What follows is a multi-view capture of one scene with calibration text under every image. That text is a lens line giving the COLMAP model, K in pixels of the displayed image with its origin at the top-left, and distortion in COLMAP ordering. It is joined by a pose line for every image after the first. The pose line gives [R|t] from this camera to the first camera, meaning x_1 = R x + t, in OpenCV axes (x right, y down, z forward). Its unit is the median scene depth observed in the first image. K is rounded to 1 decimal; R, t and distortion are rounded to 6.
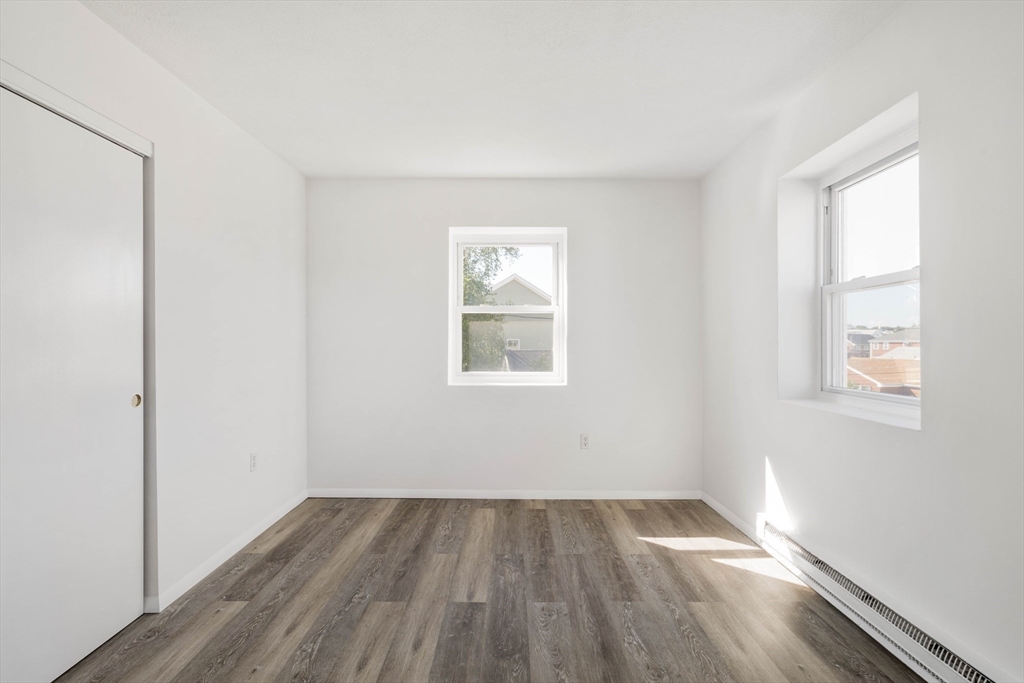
lens RADIAL K [[470.5, 0, 509.7], [0, 470.5, 346.3], [0, 0, 1]] dist [-0.006690, 0.001275]
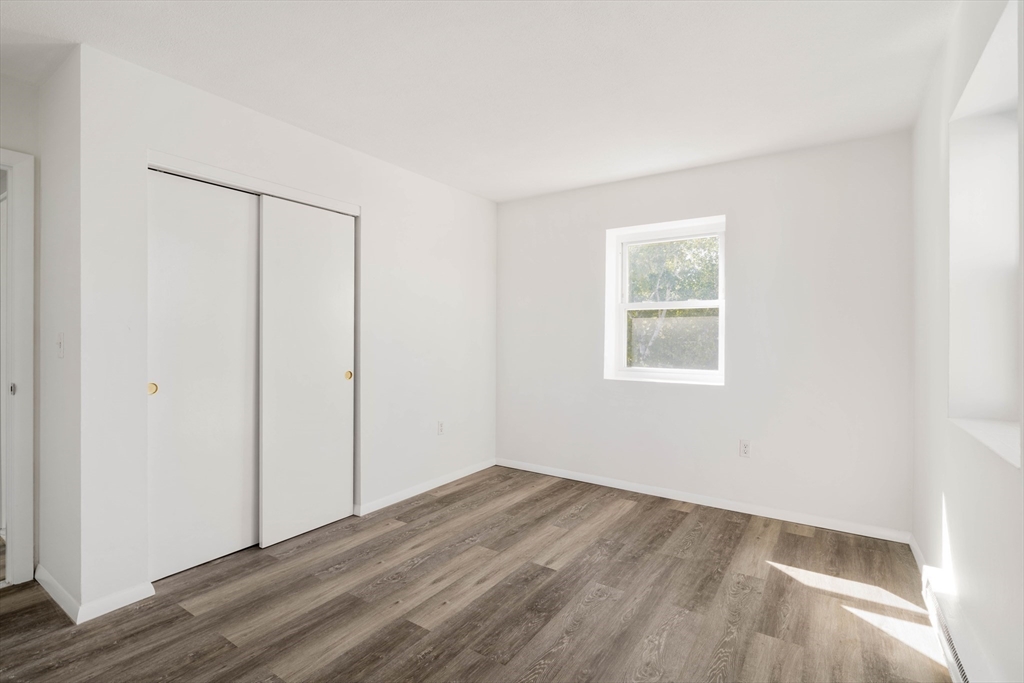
lens RADIAL K [[470.5, 0, 512.4], [0, 470.5, 339.0], [0, 0, 1]] dist [-0.006690, 0.001275]
pose [[0.835390, 0.005620, -0.549629, 0.373213], [-0.008318, 0.999962, -0.002418, -0.003452], [0.549594, 0.006592, 0.835406, -0.000329]]
